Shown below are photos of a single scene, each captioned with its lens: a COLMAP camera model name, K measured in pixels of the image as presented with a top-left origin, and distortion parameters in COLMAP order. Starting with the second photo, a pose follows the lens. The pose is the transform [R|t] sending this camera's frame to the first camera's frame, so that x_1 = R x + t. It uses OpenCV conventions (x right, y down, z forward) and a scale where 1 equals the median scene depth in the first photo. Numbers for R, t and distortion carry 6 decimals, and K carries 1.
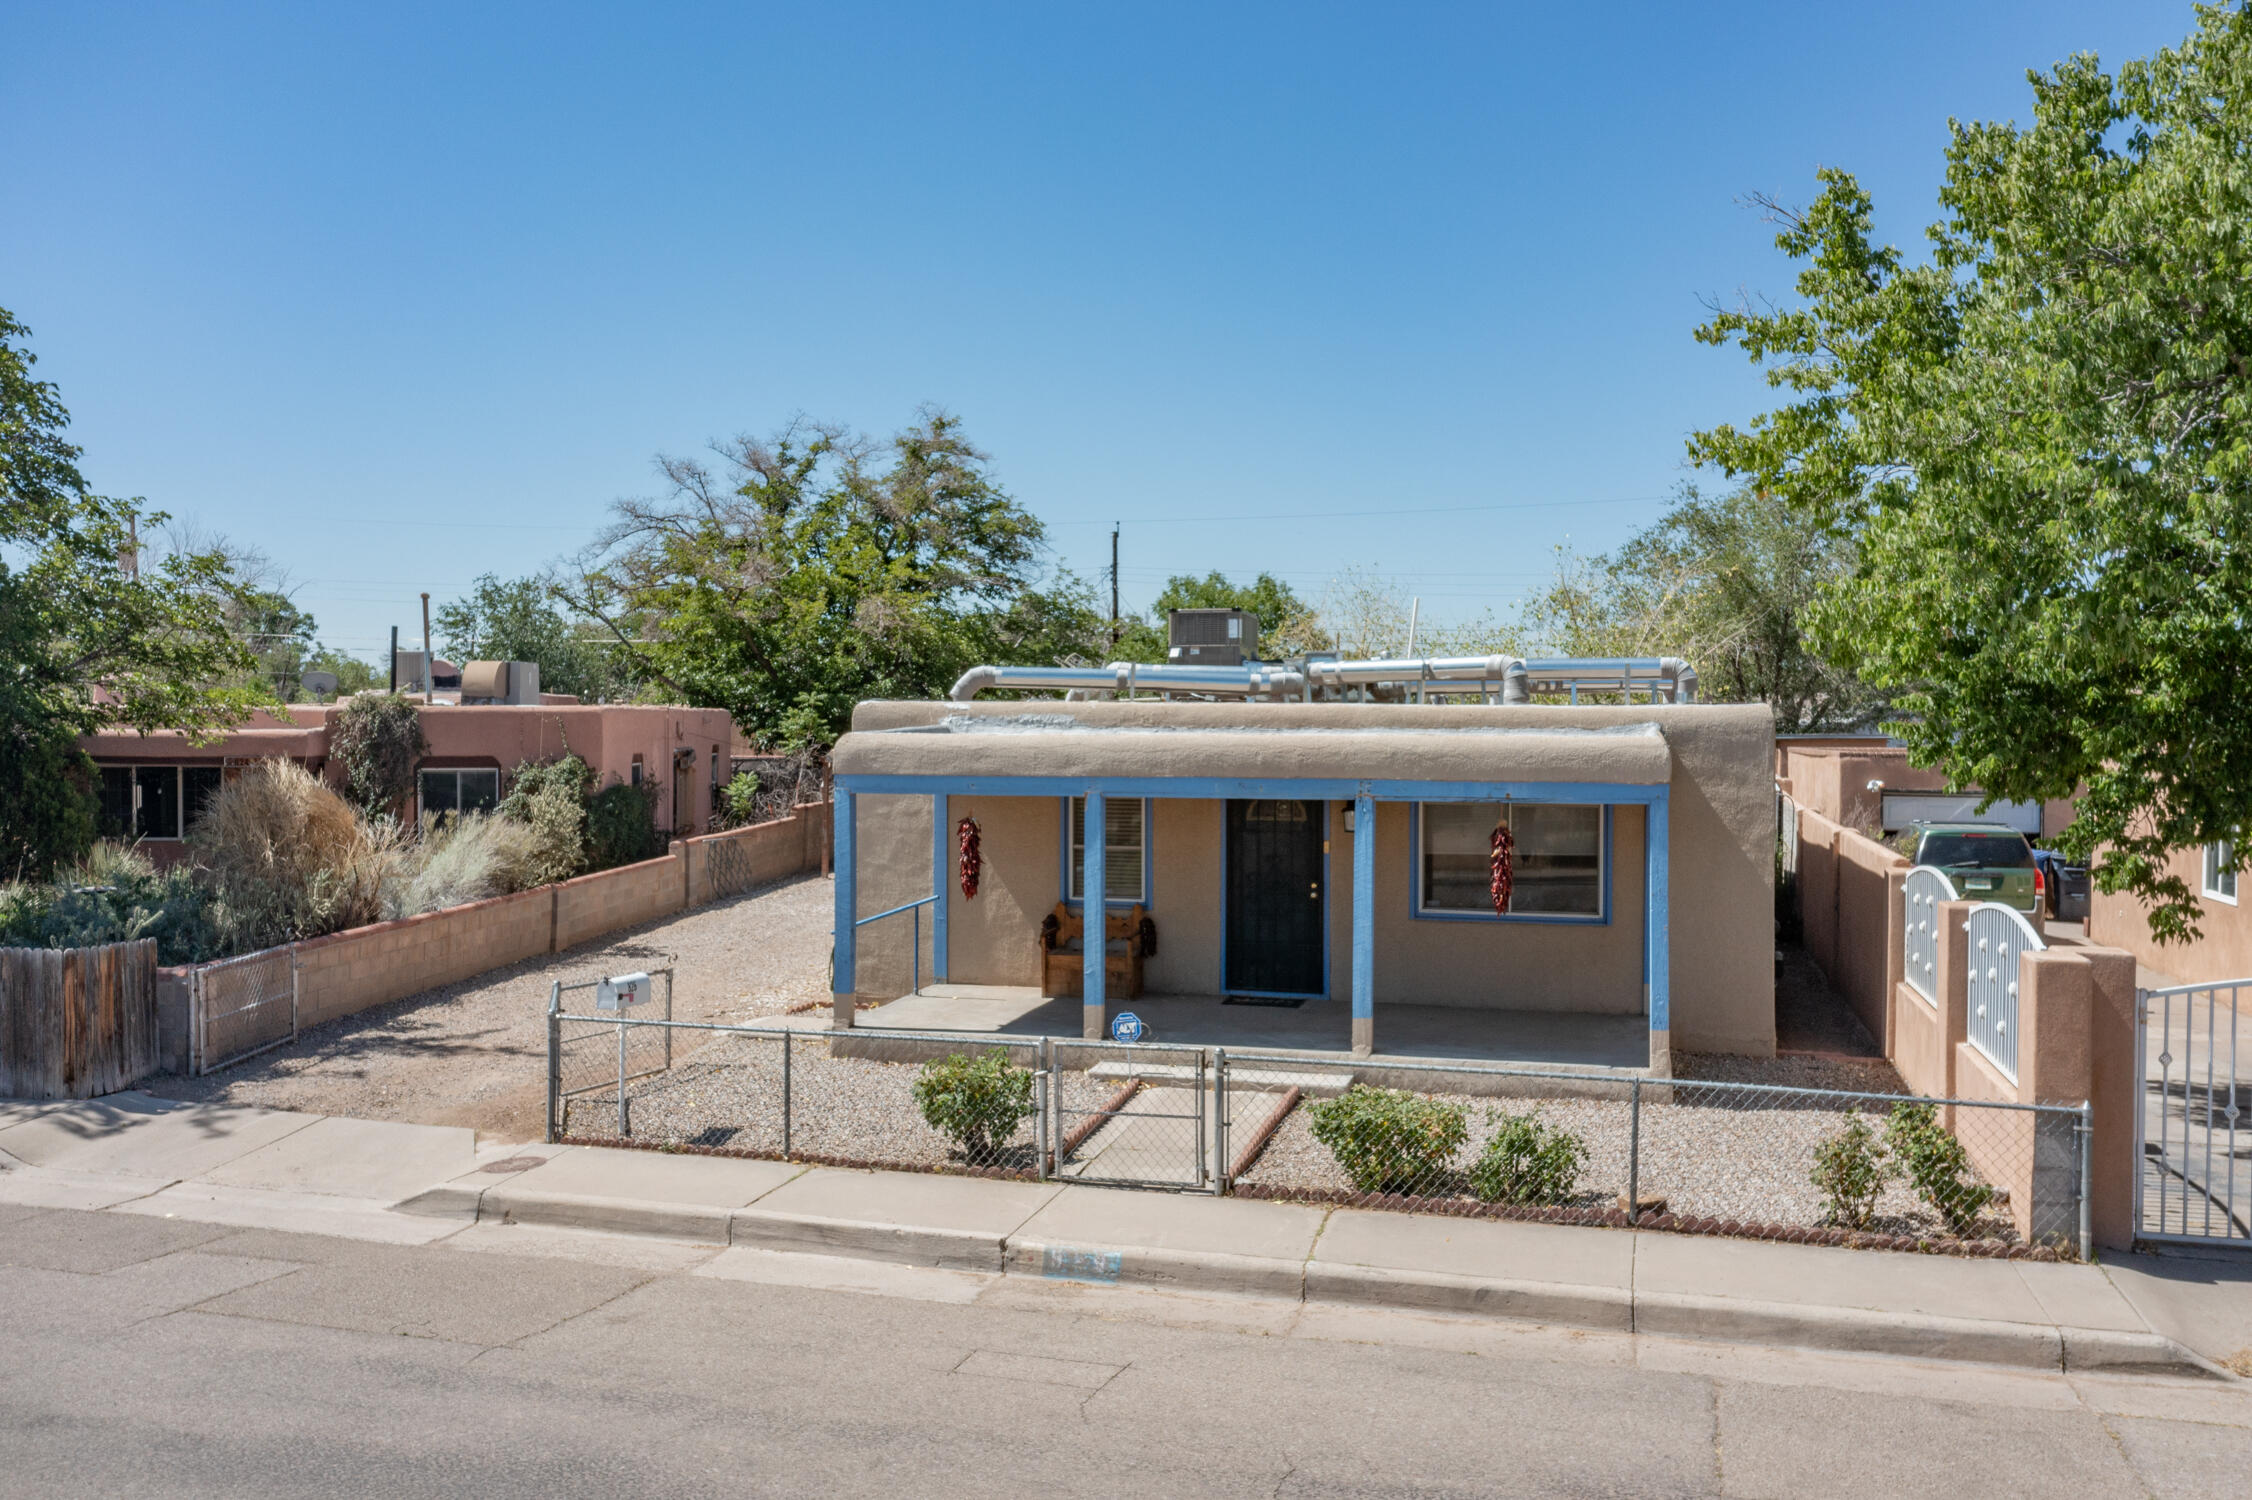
lens RADIAL K [[1778.5, 0, 1124.1], [0, 1778.5, 764.3], [0, 0, 1]] dist [-0.000517, 0.000734]
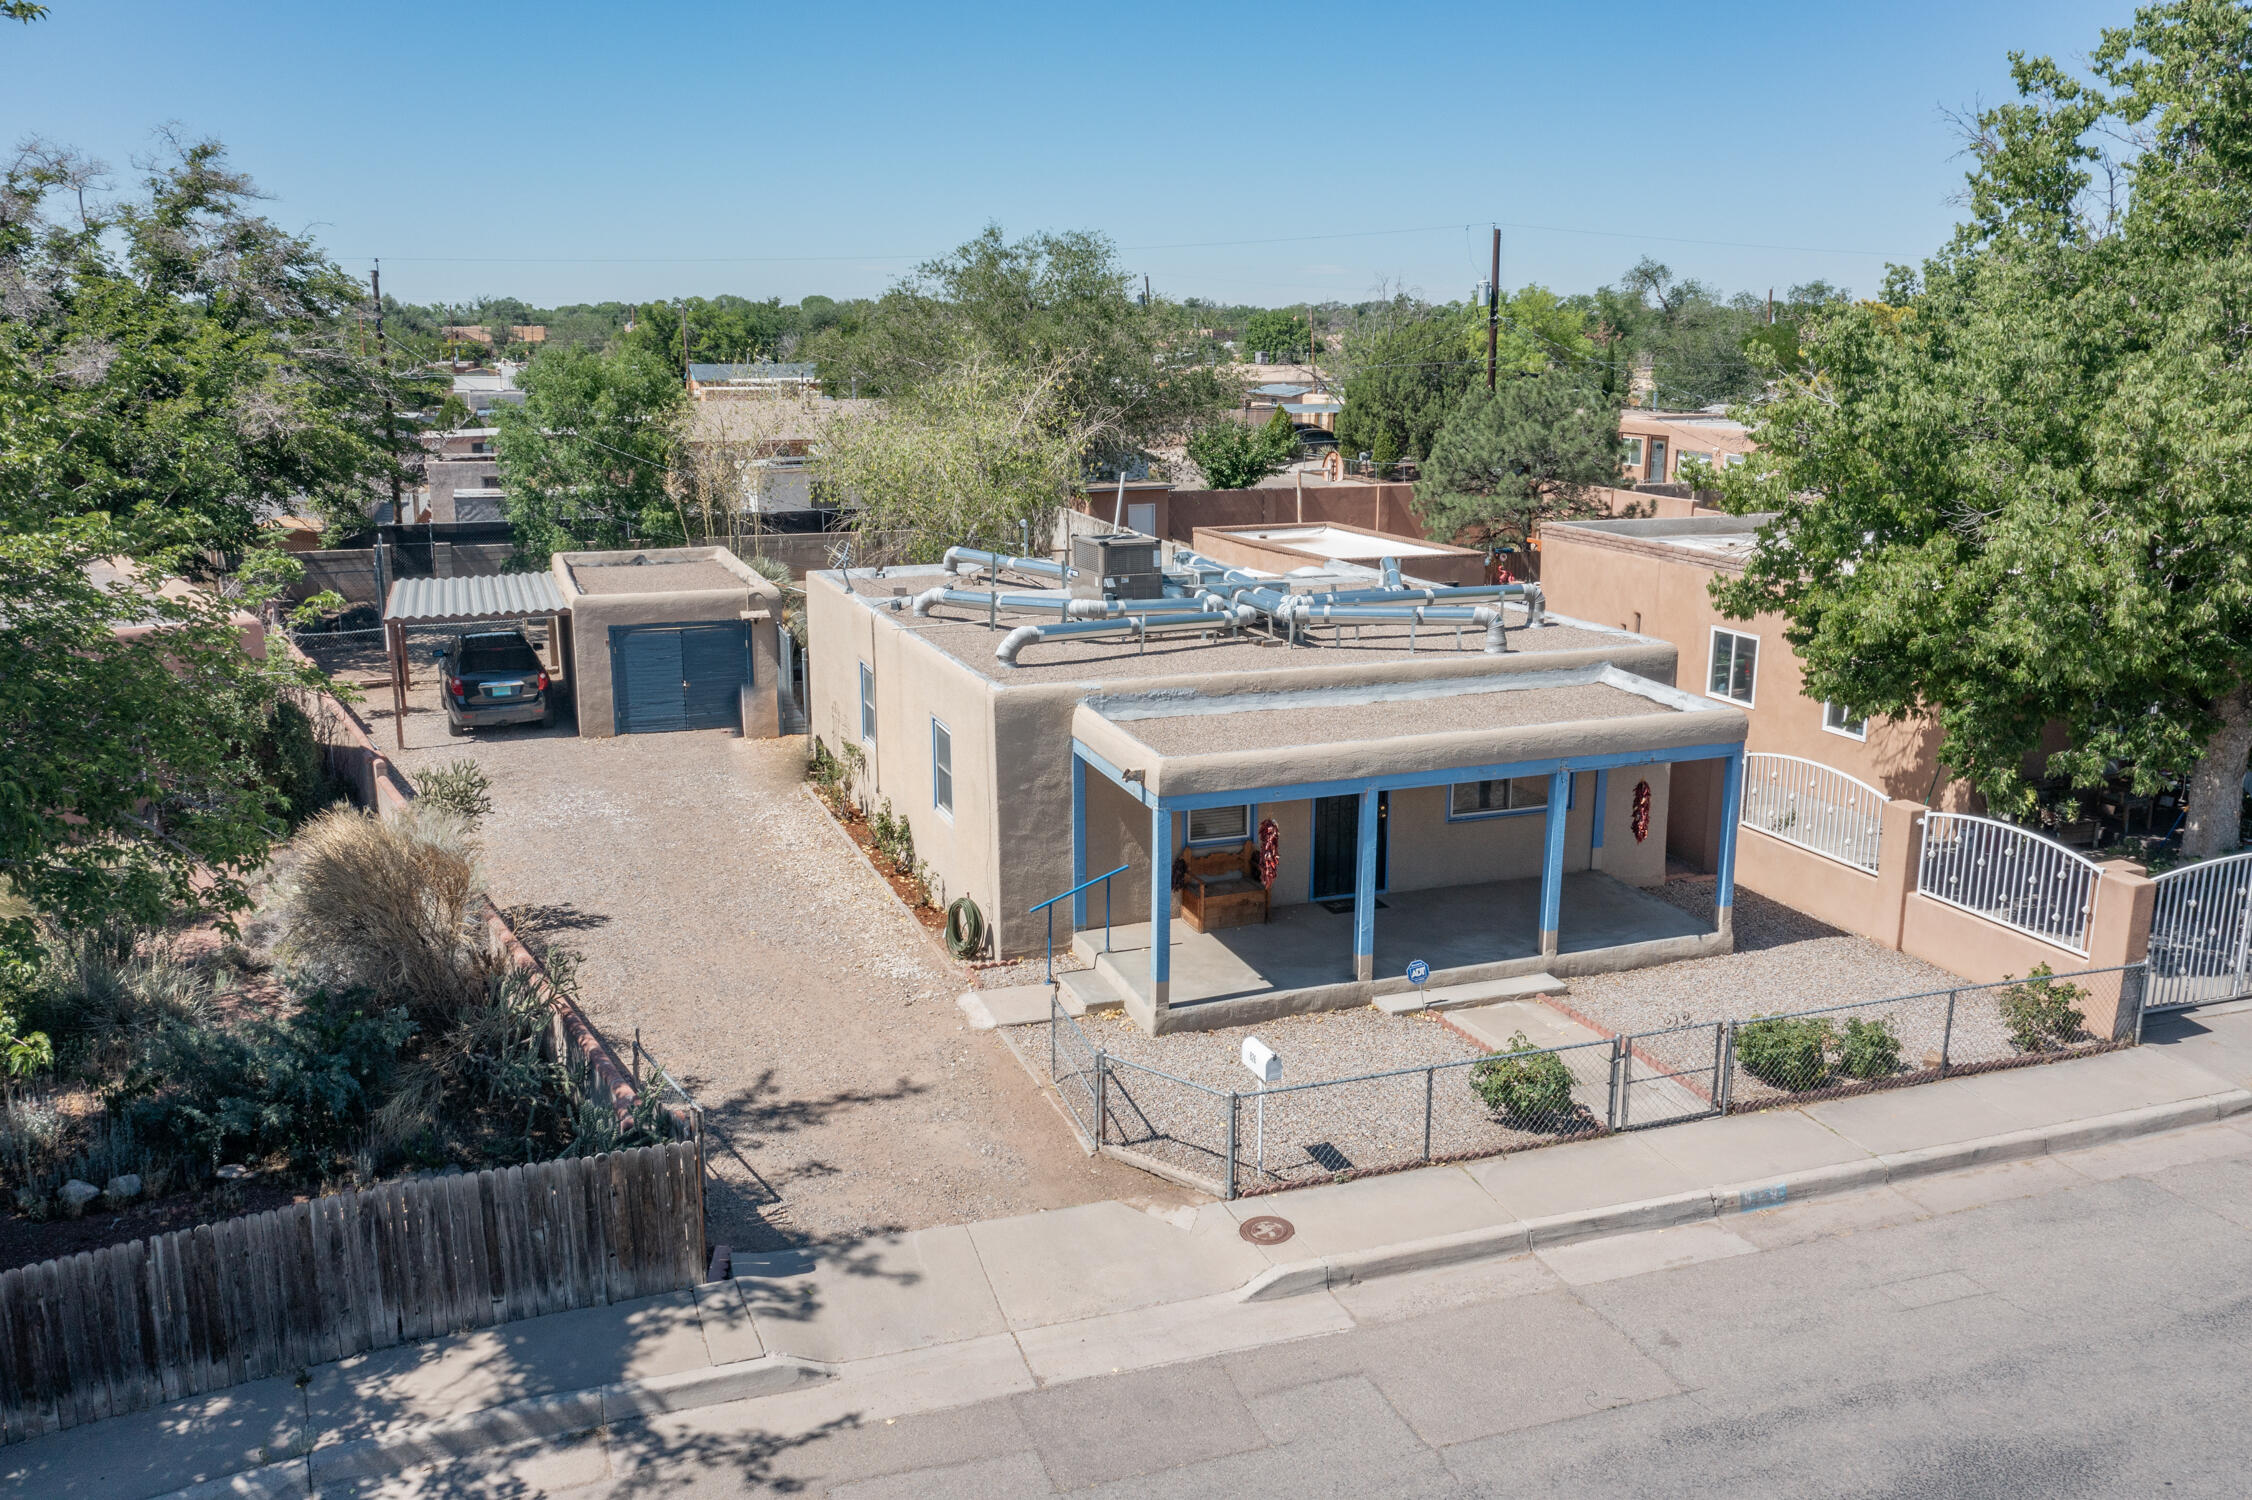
lens RADIAL K [[1734.0, 0, 1126.0], [0, 1734.0, 750.0], [0, 0, 1]] dist [-0.000406, 0.011141]
pose [[0.820954, -0.135270, 0.554741, -0.875908], [0.019968, 0.977741, 0.208865, -0.282185], [-0.570645, -0.160392, 0.805381, 0.158185]]
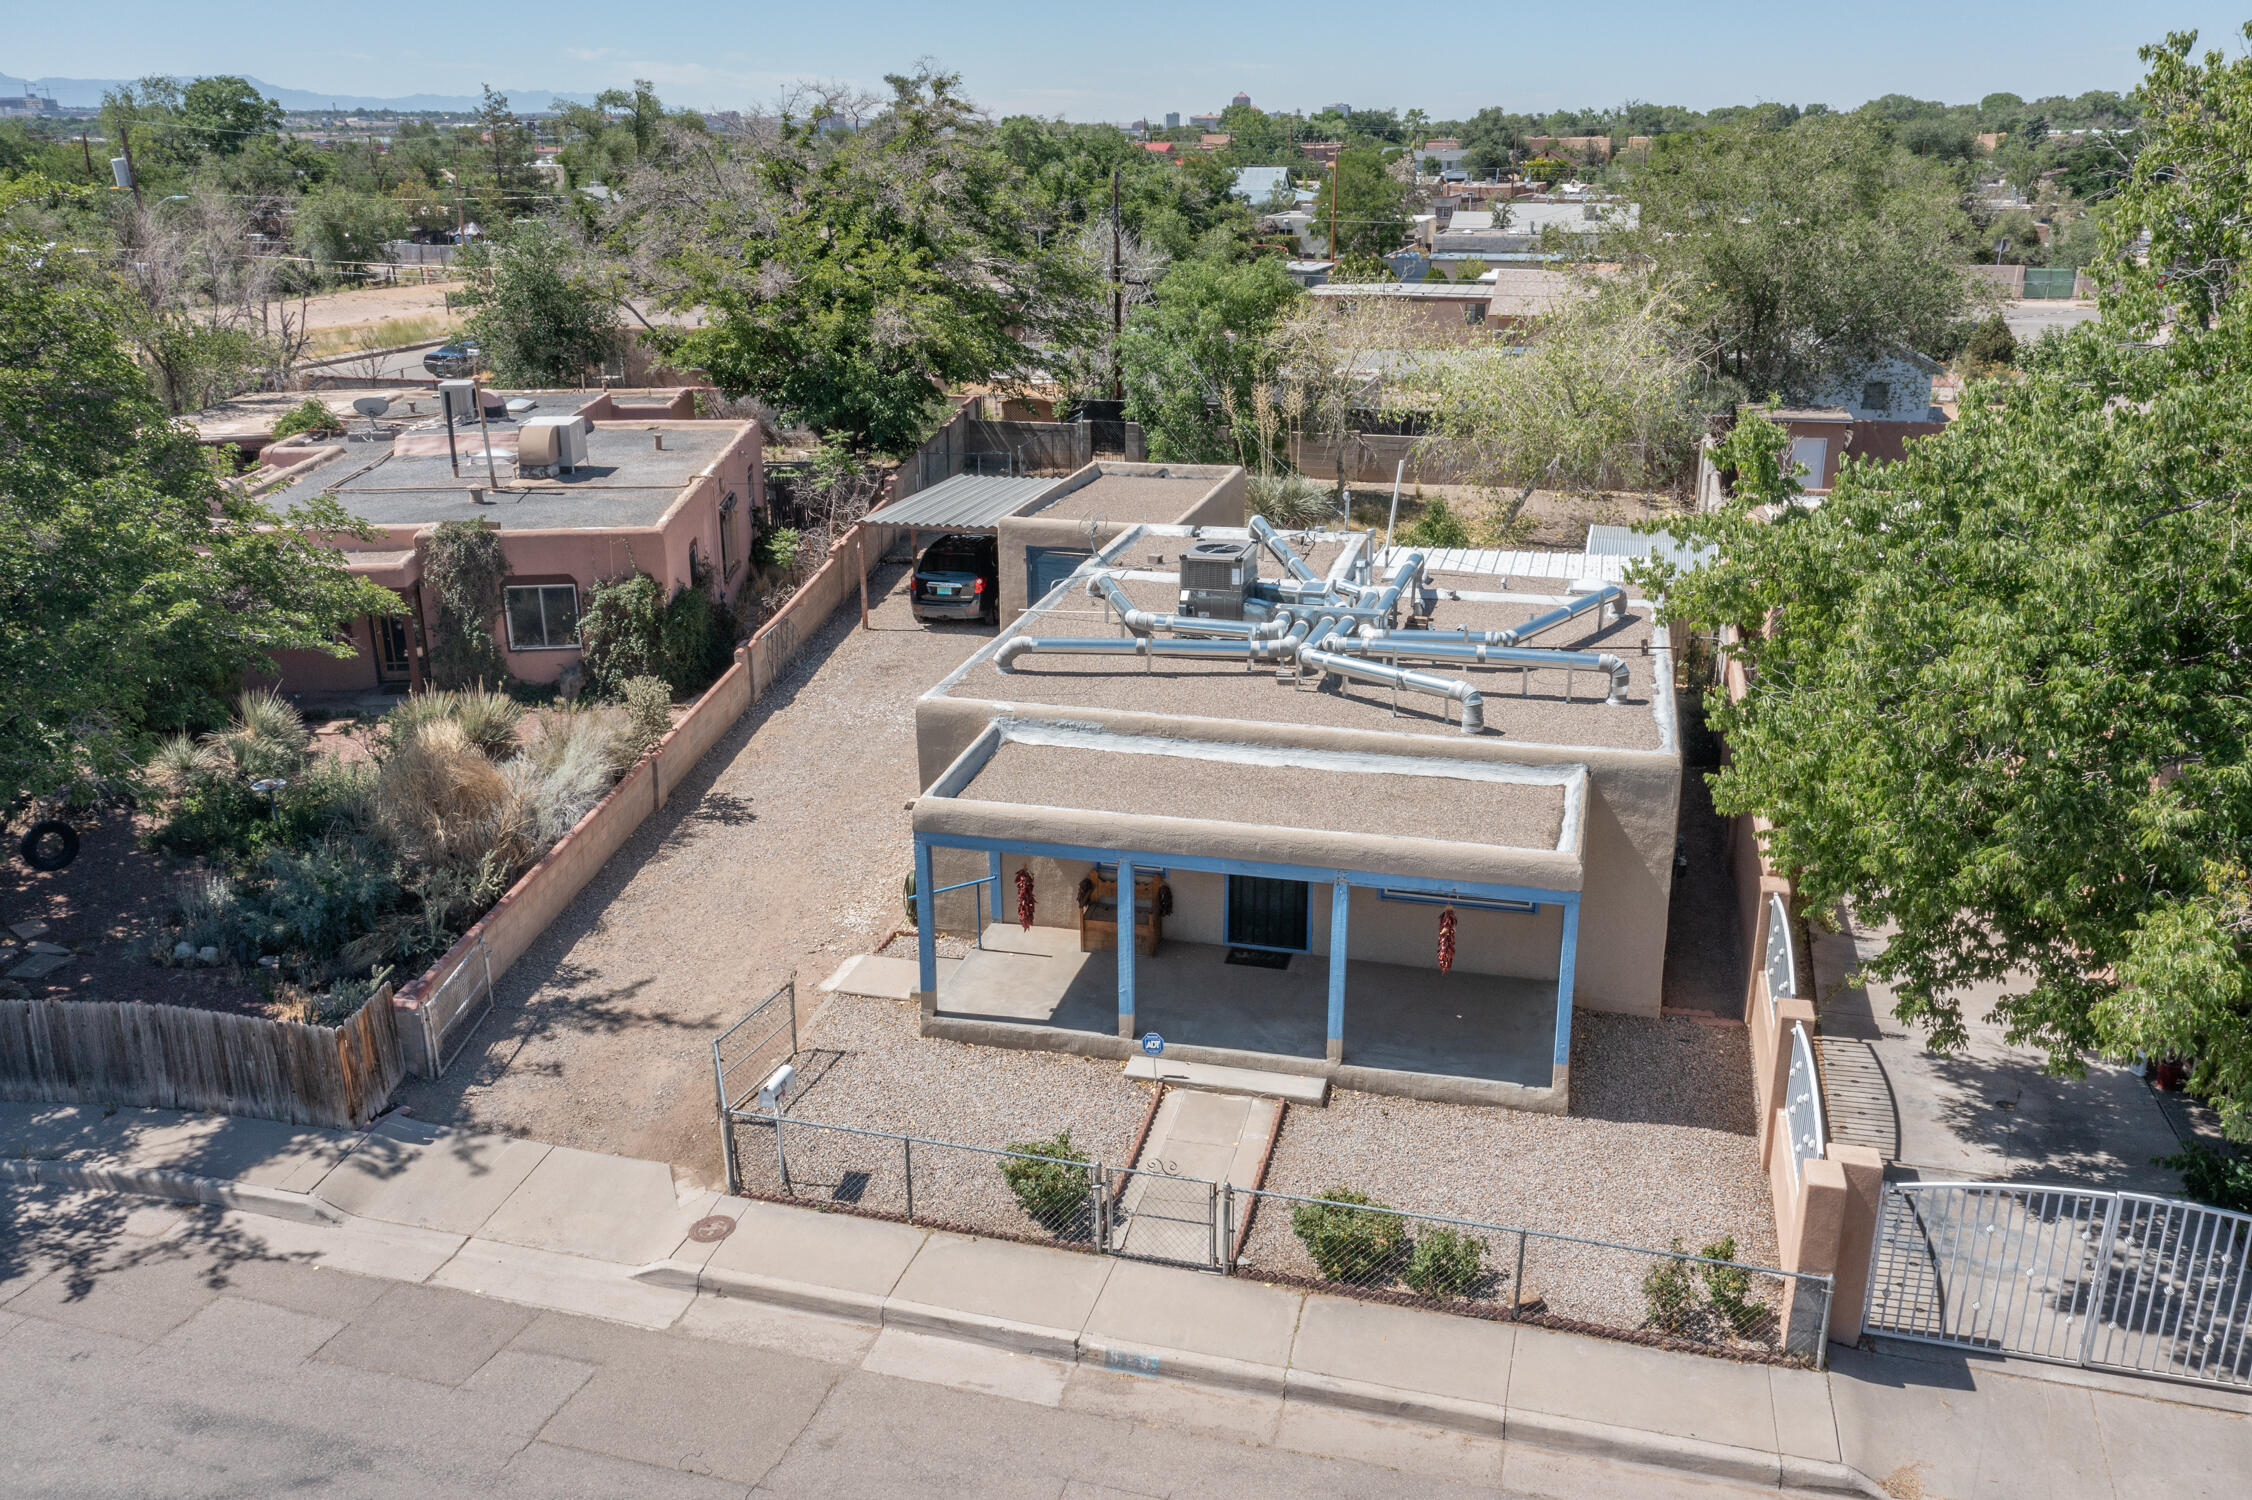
lens RADIAL K [[1734.0, 0, 1126.0], [0, 1734.0, 750.0], [0, 0, 1]] dist [-0.000406, 0.011141]
pose [[0.999945, -0.010235, 0.002185, -0.019628], [0.009120, 0.954627, 0.297664, -0.454706], [-0.005132, -0.297627, 0.954668, -0.148720]]
